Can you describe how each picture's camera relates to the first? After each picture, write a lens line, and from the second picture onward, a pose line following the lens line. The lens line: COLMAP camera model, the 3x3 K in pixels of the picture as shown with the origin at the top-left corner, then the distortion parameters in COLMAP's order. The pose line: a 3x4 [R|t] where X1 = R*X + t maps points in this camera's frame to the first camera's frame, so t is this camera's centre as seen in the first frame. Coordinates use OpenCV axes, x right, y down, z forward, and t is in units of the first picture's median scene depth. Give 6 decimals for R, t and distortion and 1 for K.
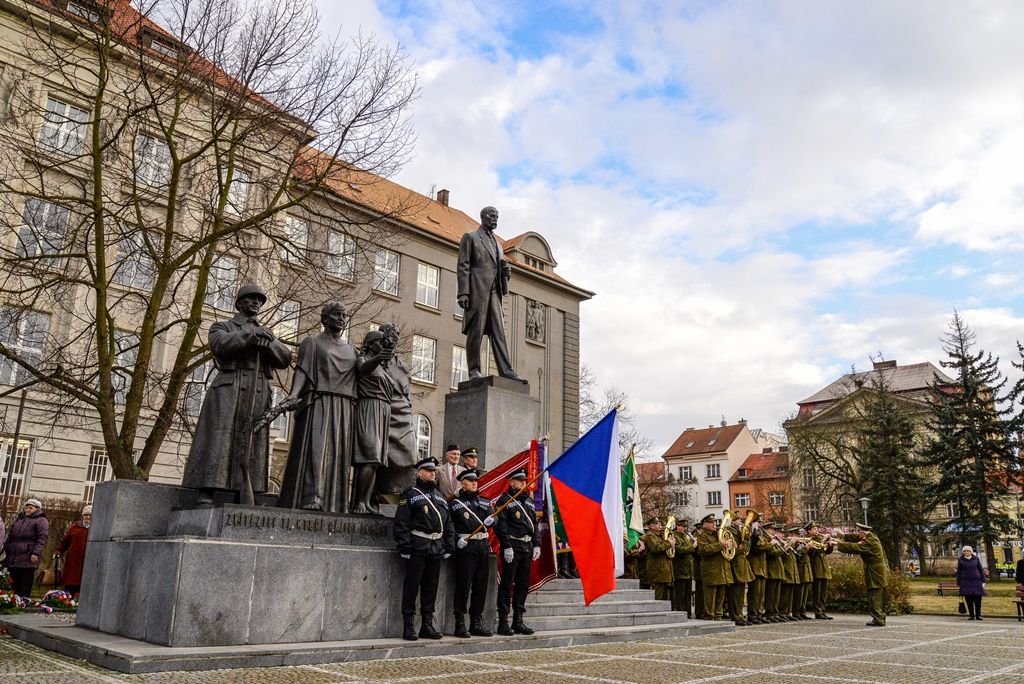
lens RADIAL K [[798.5, 0, 512.1], [0, 798.5, 345.5], [0, 0, 1]] dist [-0.050479, 0.006116]
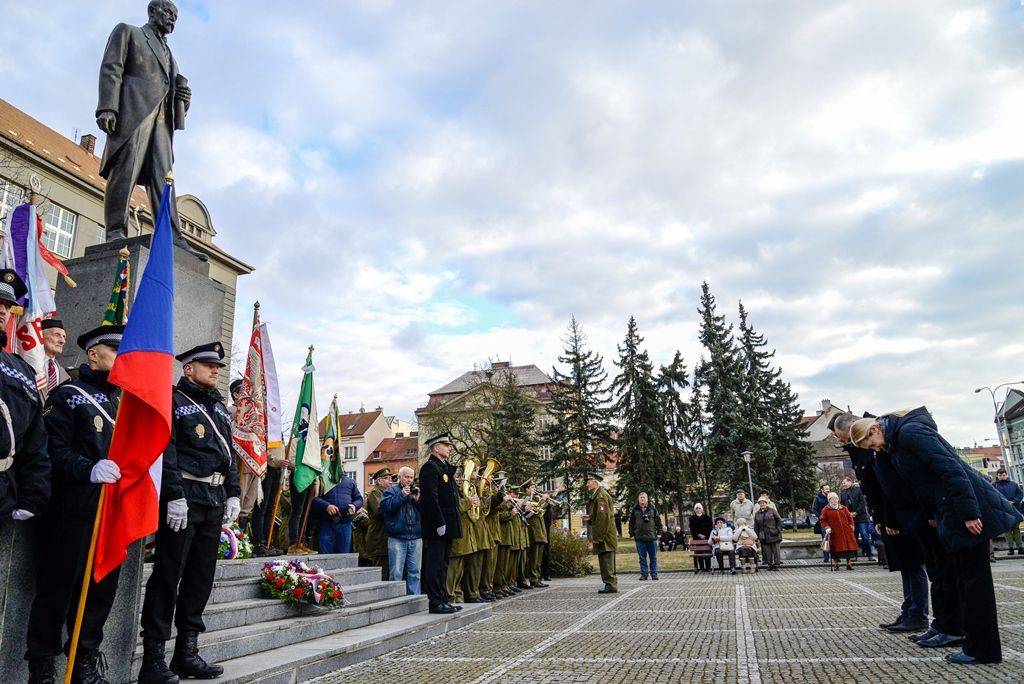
lens RADIAL K [[698.9, 0, 511.5], [0, 698.9, 347.7], [0, 0, 1]] dist [-0.042689, 0.007022]
pose [[0.885047, 0.069746, 0.460248, -0.015071], [-0.069686, 0.997422, -0.017145, 0.106333], [-0.460257, -0.016899, 0.887625, 0.367365]]
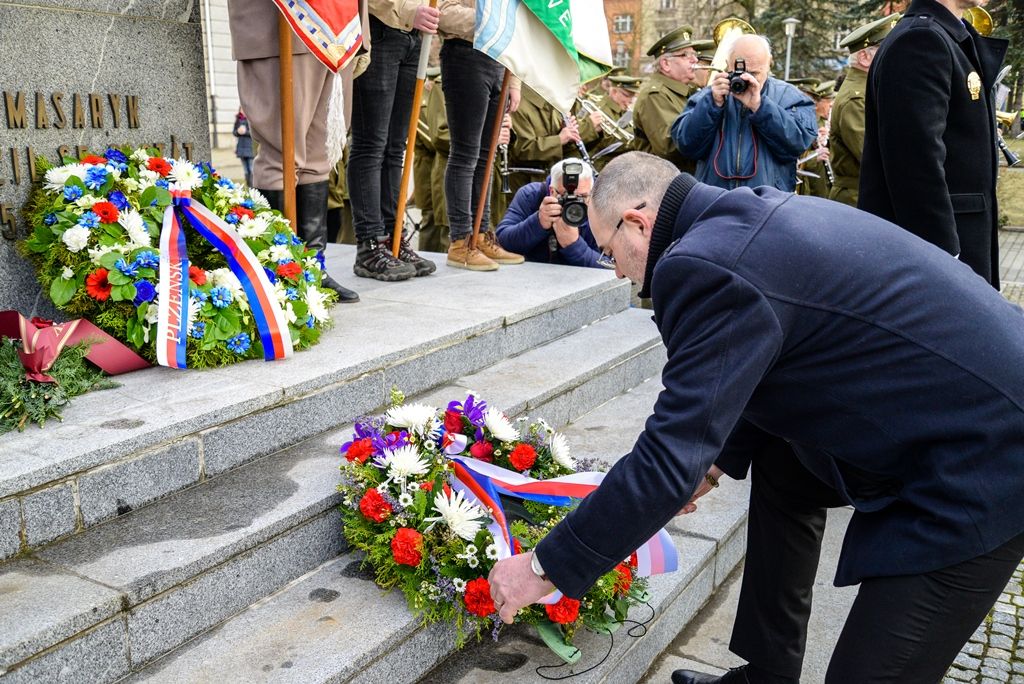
lens RADIAL K [[931.9, 0, 512.2], [0, 931.9, 340.0], [0, 0, 1]] dist [-0.049128, 0.000000]
pose [[0.972622, -0.077338, 0.219147, 0.049362], [-0.039382, 0.874511, 0.483405, 0.156568], [-0.229032, -0.478800, 0.847522, 0.688085]]
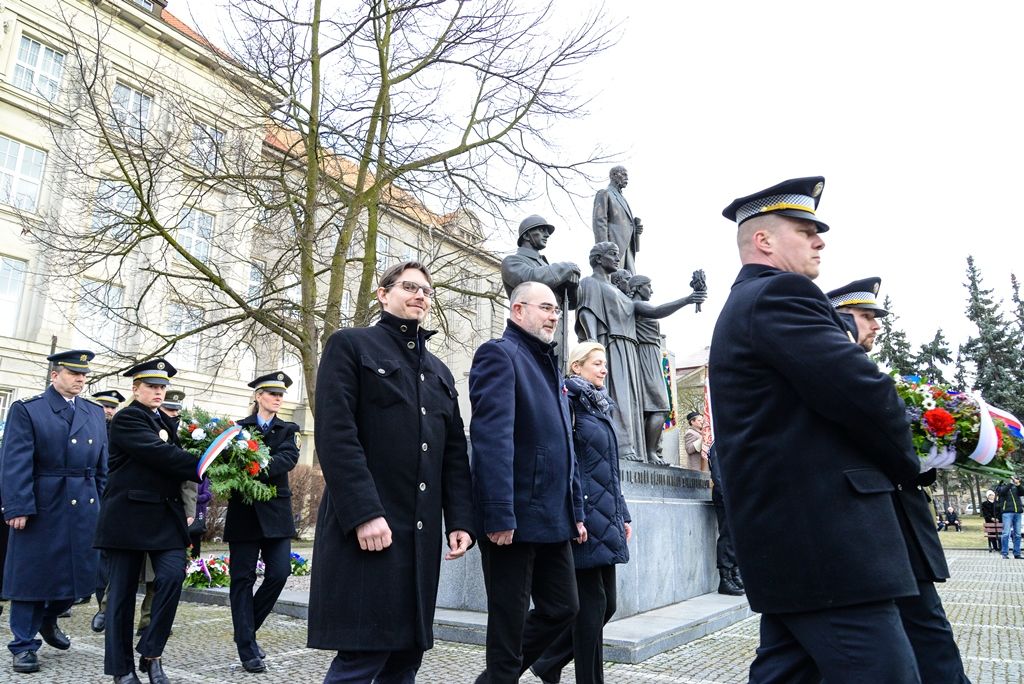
lens RADIAL K [[698.9, 0, 507.4], [0, 698.9, 345.0], [0, 0, 1]] dist [-0.042689, 0.007022]
pose [[0.984790, 0.026419, 0.171726, -0.324796], [-0.033496, 0.998699, 0.038445, 0.027128], [-0.170487, -0.043613, 0.984394, 0.138407]]
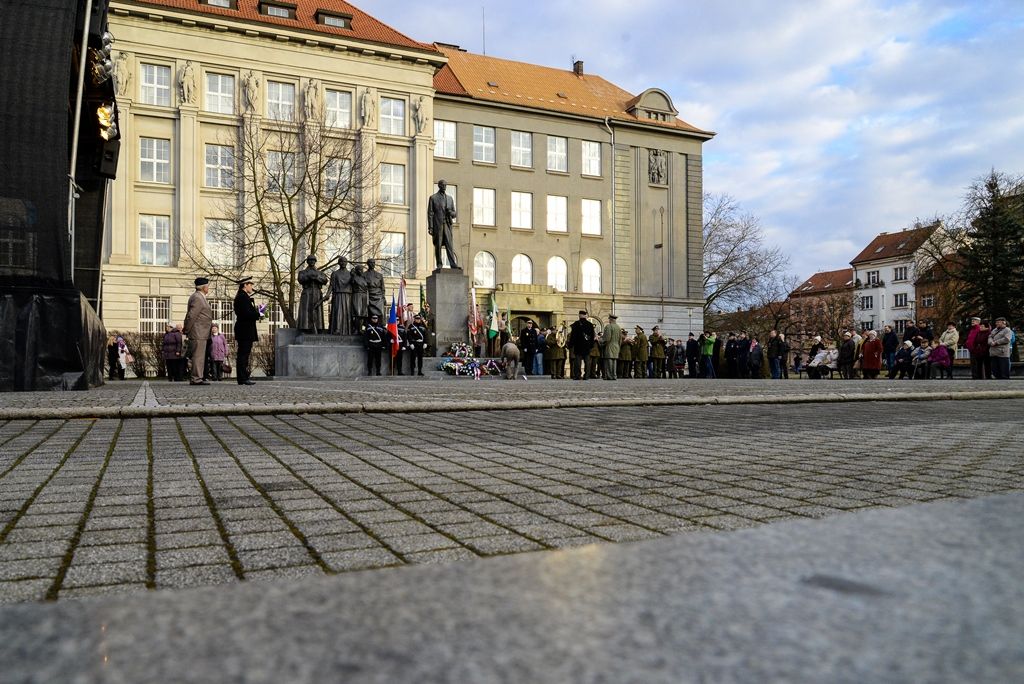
lens RADIAL K [[768.4, 0, 466.7], [0, 768.4, 373.1], [0, 0, 1]] dist [-0.036158, -0.004641]
pose [[0.923781, -0.028591, -0.381851, 0.763456], [0.127255, 0.963453, 0.235720, -0.156317], [0.361157, -0.266346, 0.893659, -0.835584]]
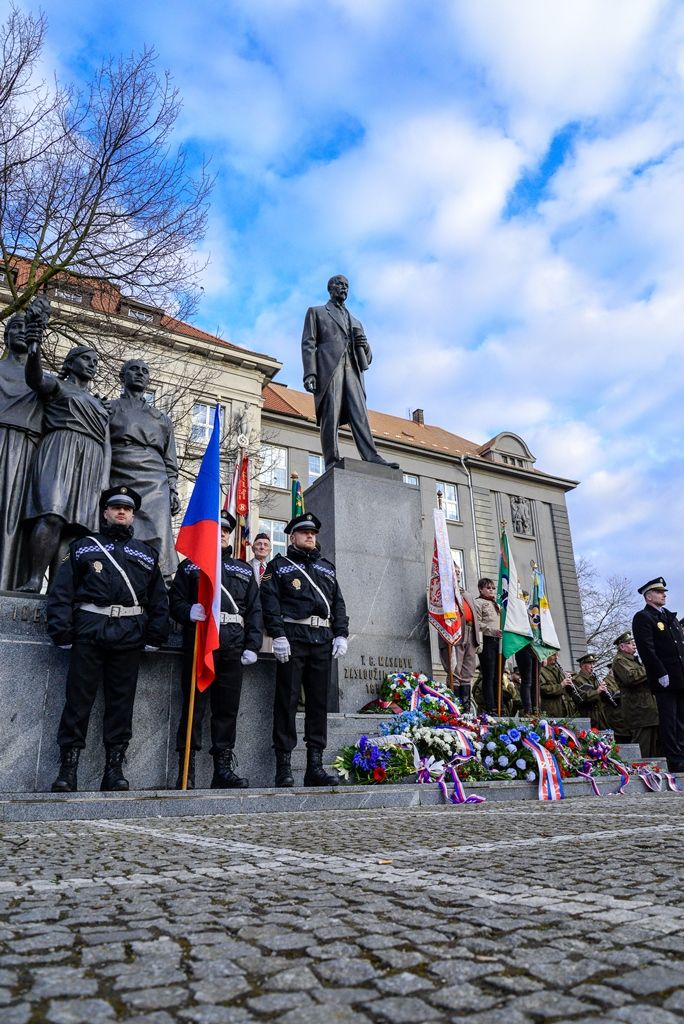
lens RADIAL K [[698.9, 0, 344.1], [0, 698.9, 515.1], [0, 0, 1]] dist [-0.042689, 0.007022]
pose [[0.958193, -0.147208, -0.245347, 0.120986], [0.123310, 0.986235, -0.110160, 0.152092], [0.258186, 0.075301, 0.963156, 0.339185]]
